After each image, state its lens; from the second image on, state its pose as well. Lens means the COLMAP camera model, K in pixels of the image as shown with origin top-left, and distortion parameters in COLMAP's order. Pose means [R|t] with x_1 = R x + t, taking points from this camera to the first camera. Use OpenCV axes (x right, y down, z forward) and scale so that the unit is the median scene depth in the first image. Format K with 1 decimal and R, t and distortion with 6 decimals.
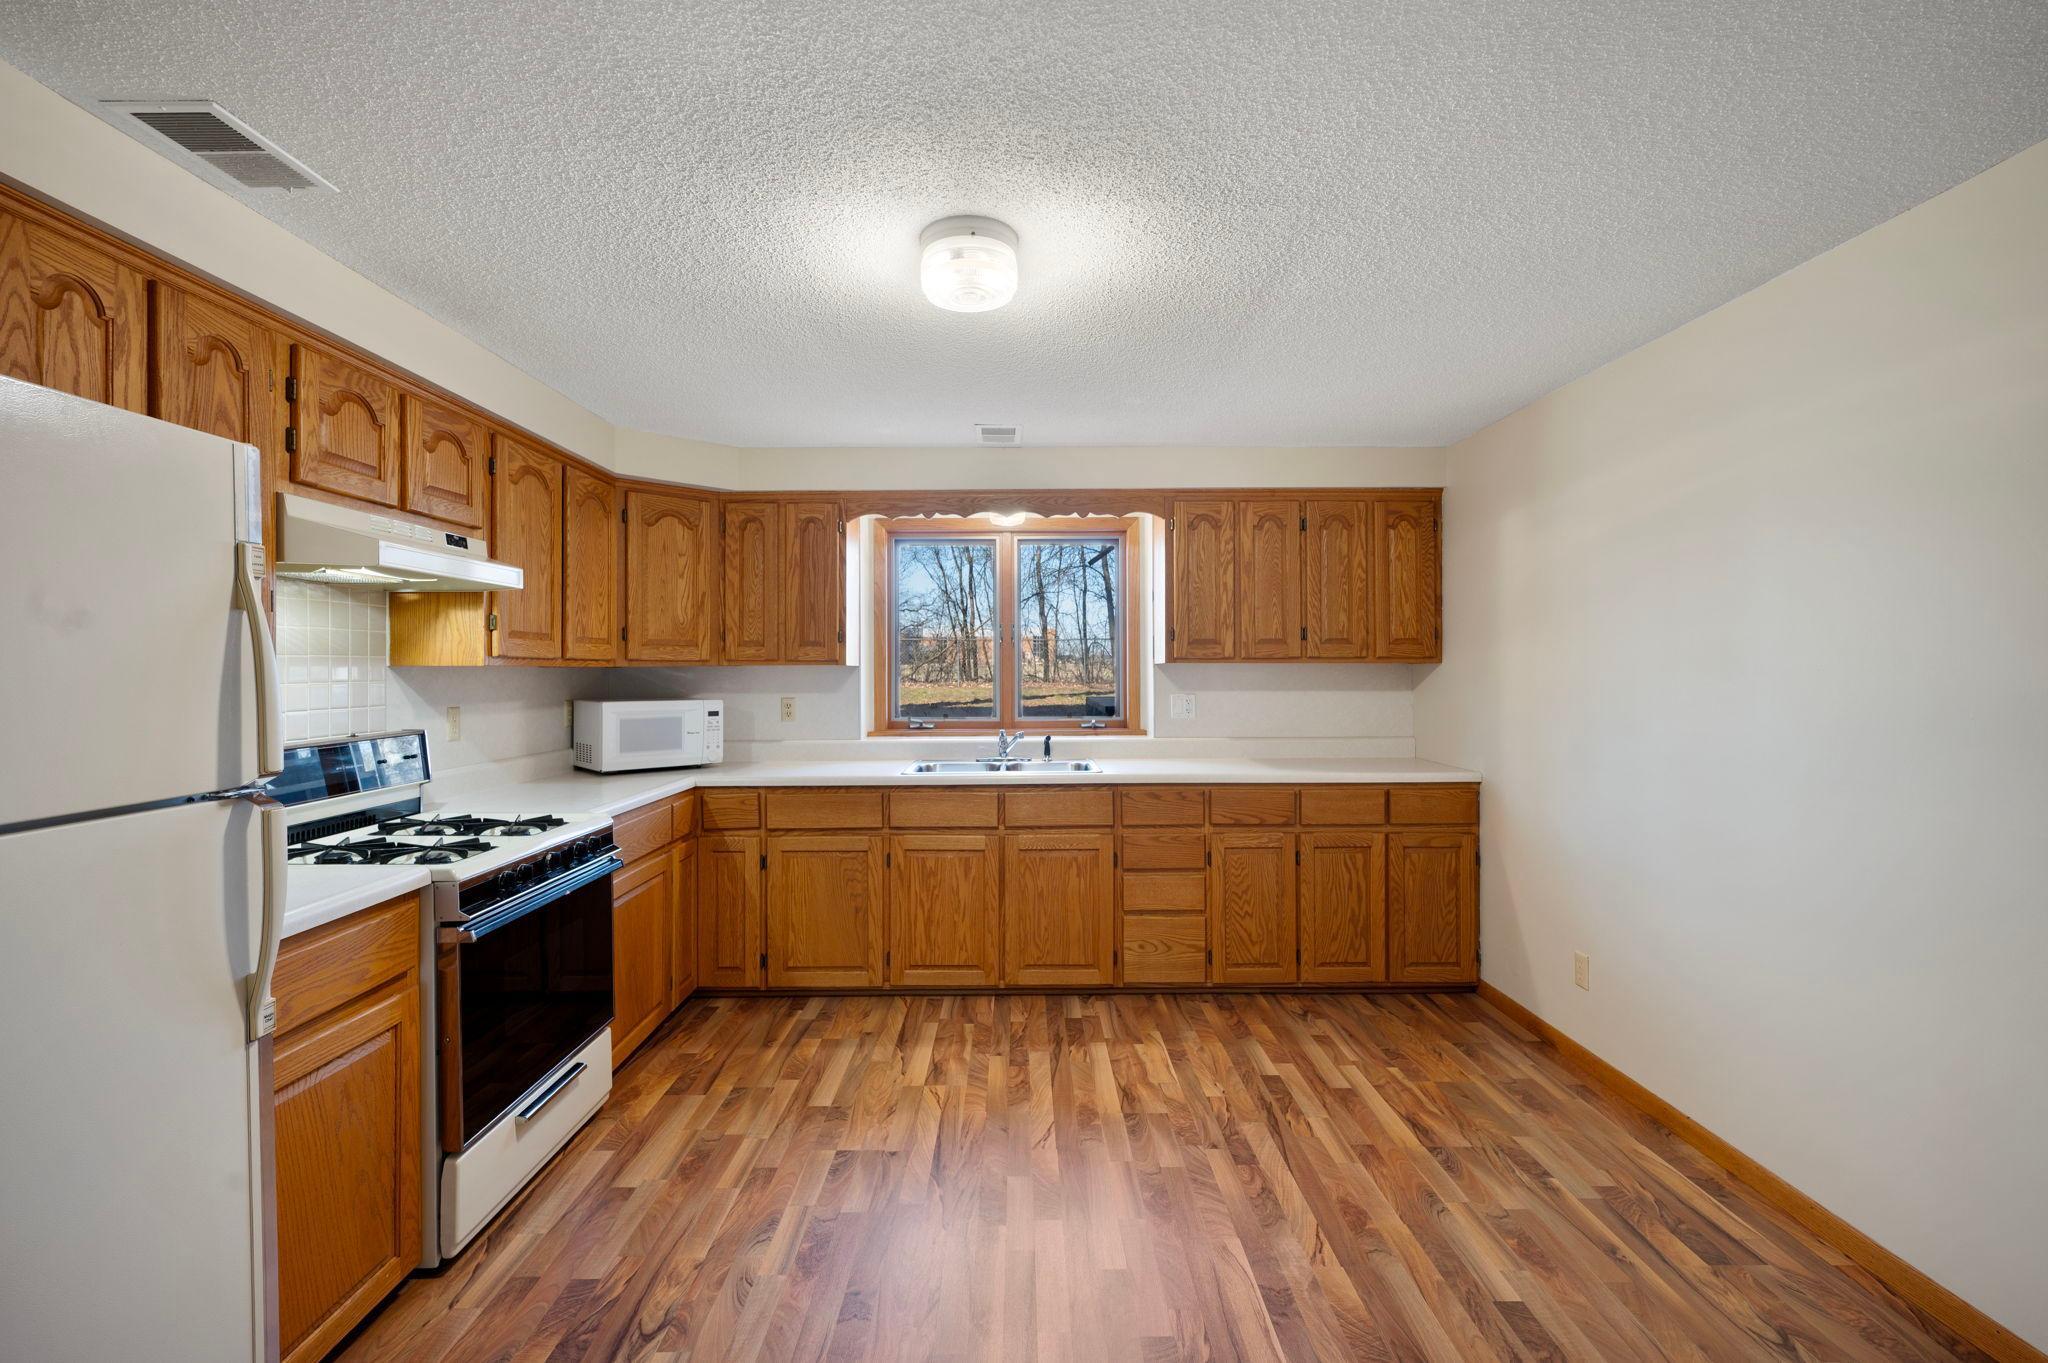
lens RADIAL K [[906.6, 0, 1034.9], [0, 906.6, 672.6], [0, 0, 1]] dist [-0.000321, -0.000105]
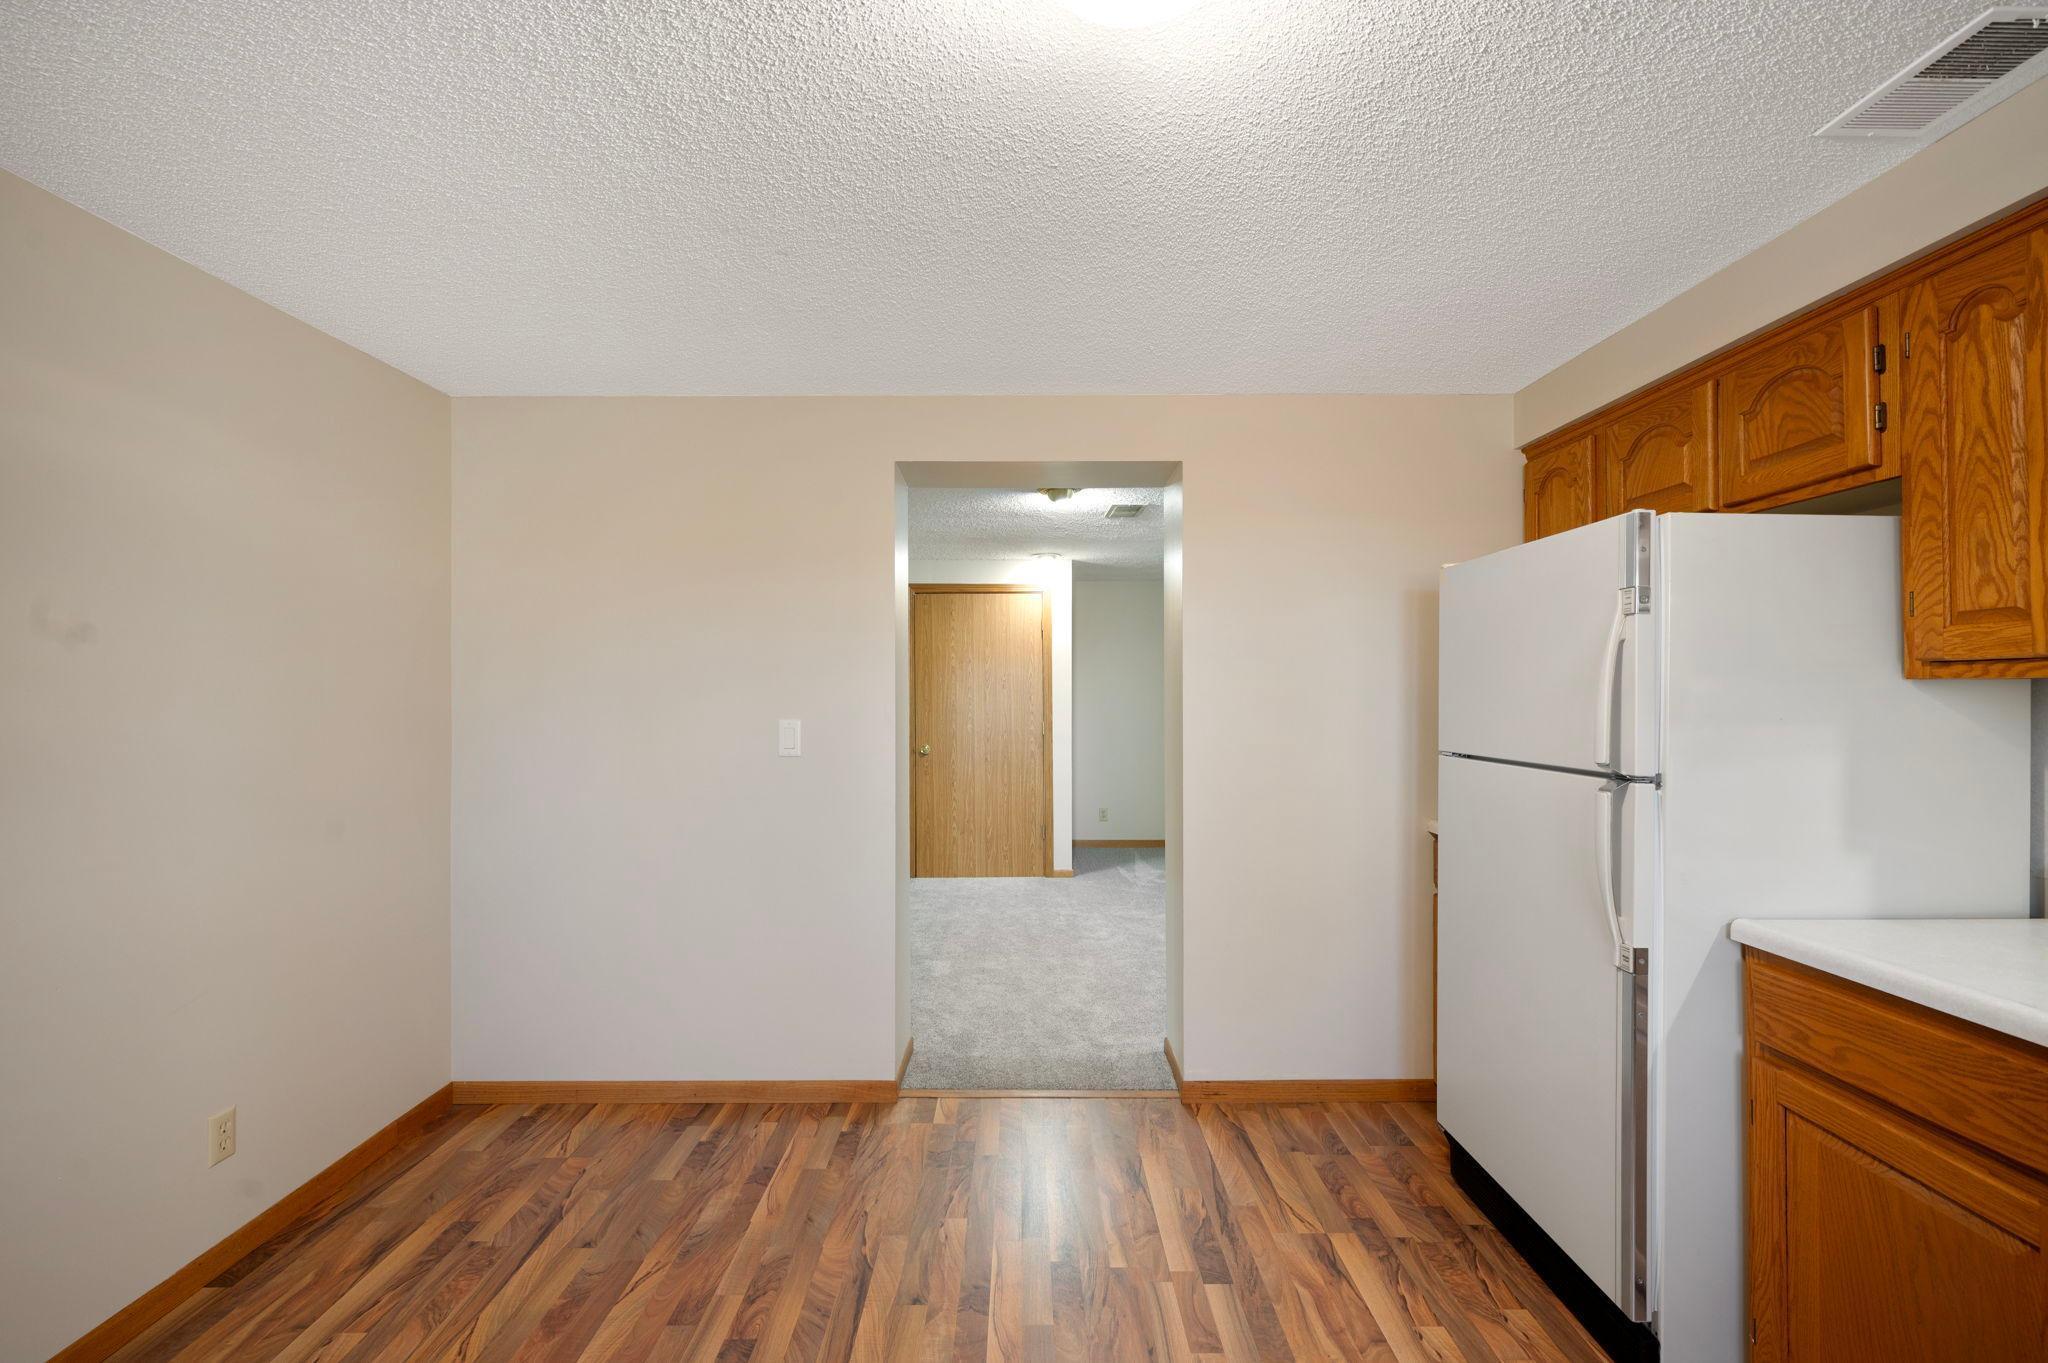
lens RADIAL K [[906.6, 0, 1060.3], [0, 906.6, 689.0], [0, 0, 1]] dist [-0.000321, -0.000105]
pose [[-0.999128, 0.004651, -0.041504, -0.001788], [0.004663, 0.999989, -0.000177, -0.000549], [0.041502, -0.000370, -0.999138, 0.815300]]
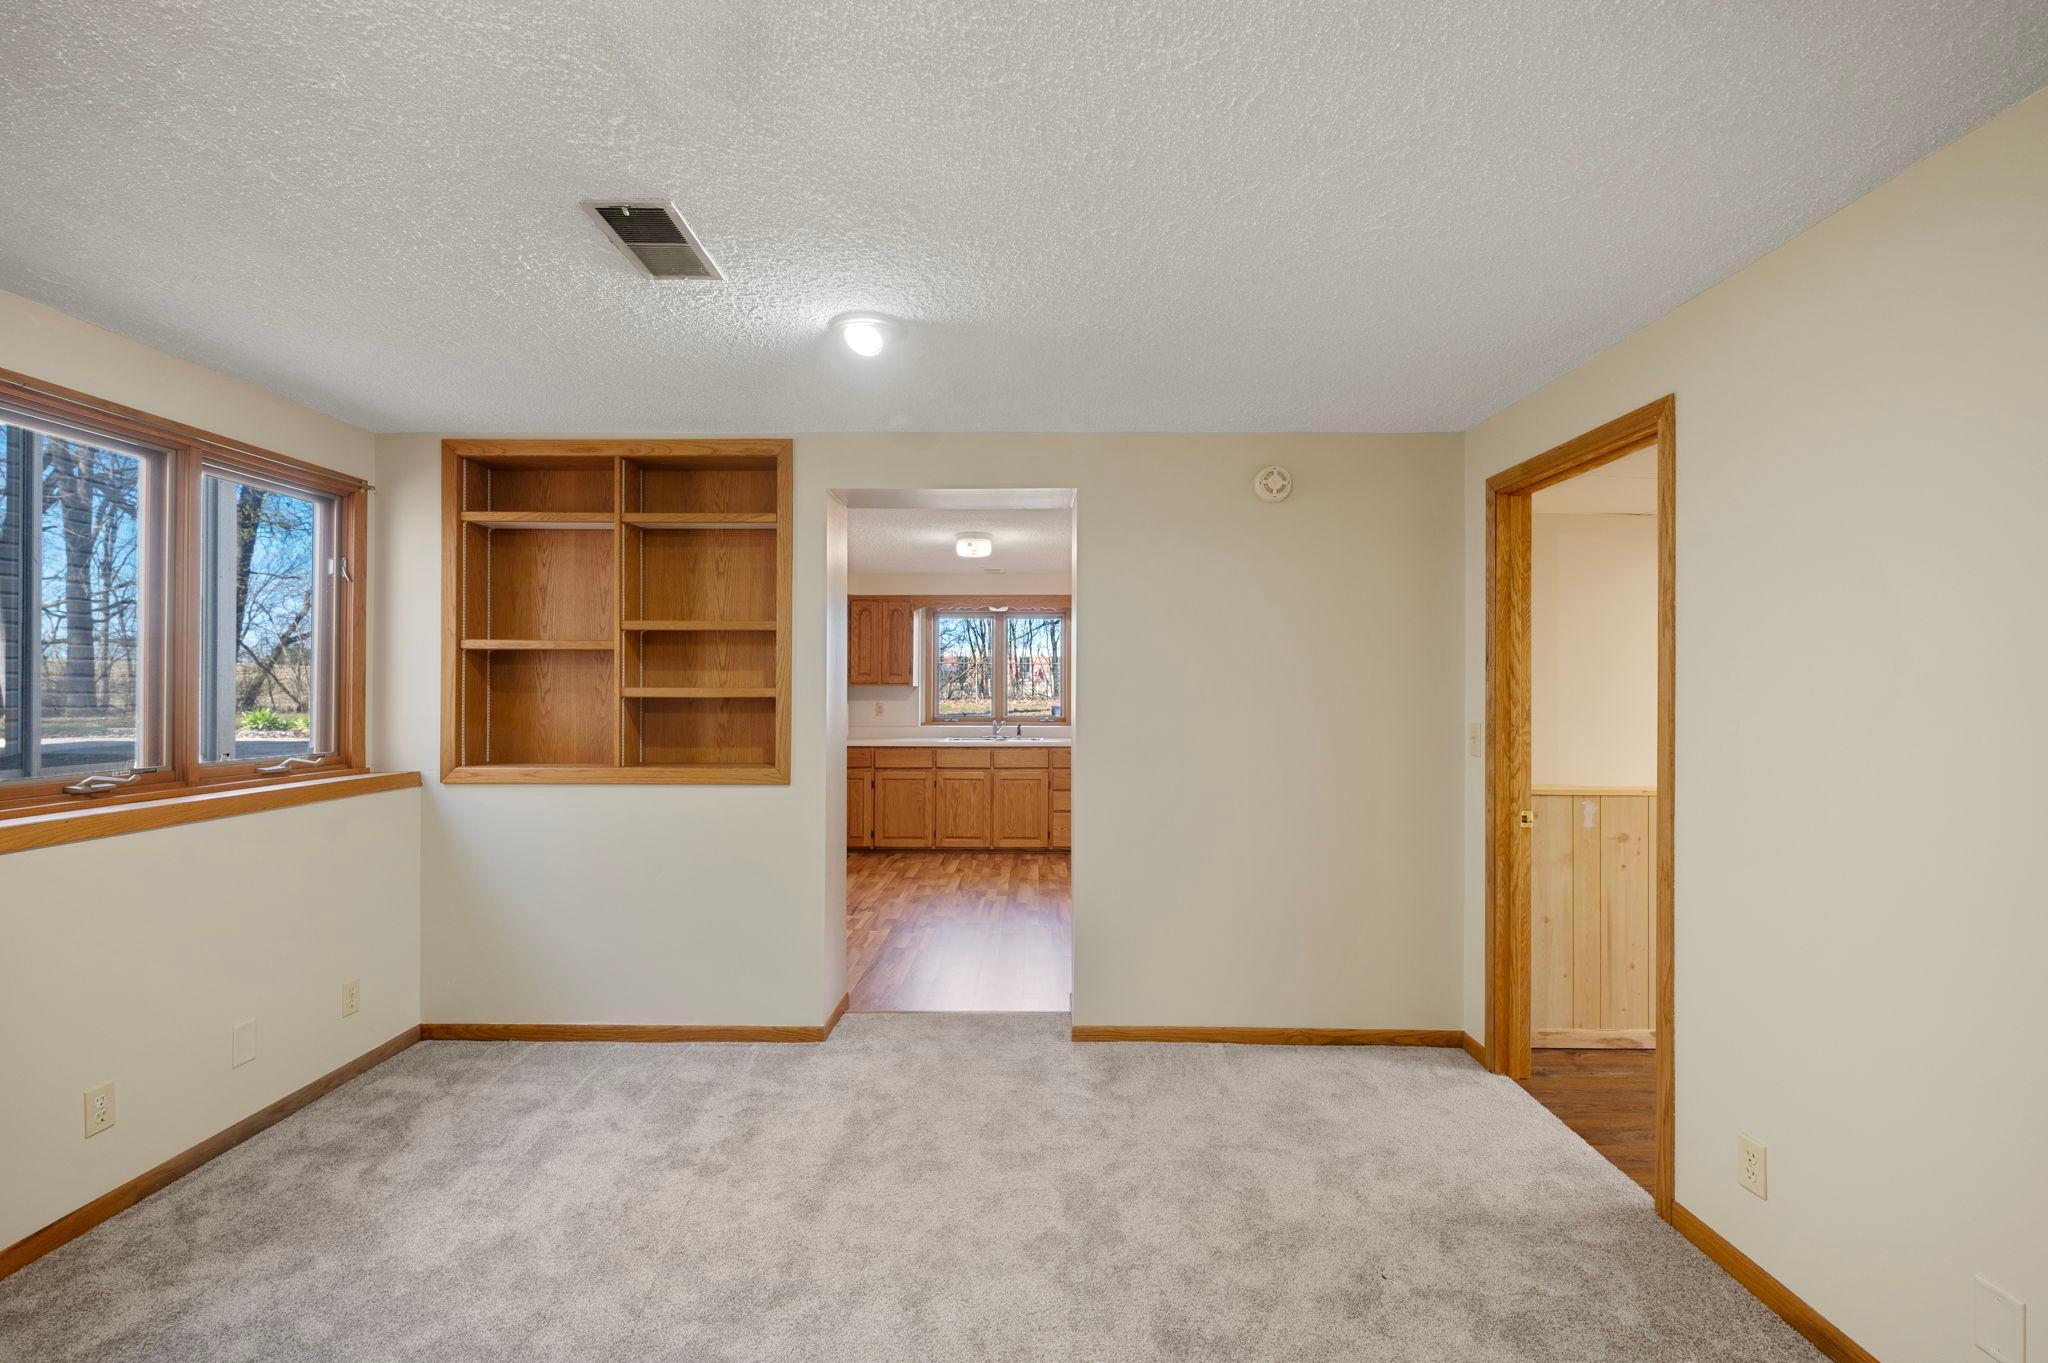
lens RADIAL K [[906.6, 0, 1027.2], [0, 906.6, 682.2], [0, 0, 1]] dist [-0.000321, -0.000105]
pose [[0.999493, 0.007157, -0.031029, 0.100769], [-0.007506, 0.999910, -0.011131, 0.003853], [0.030946, 0.011359, 0.999457, -0.992782]]
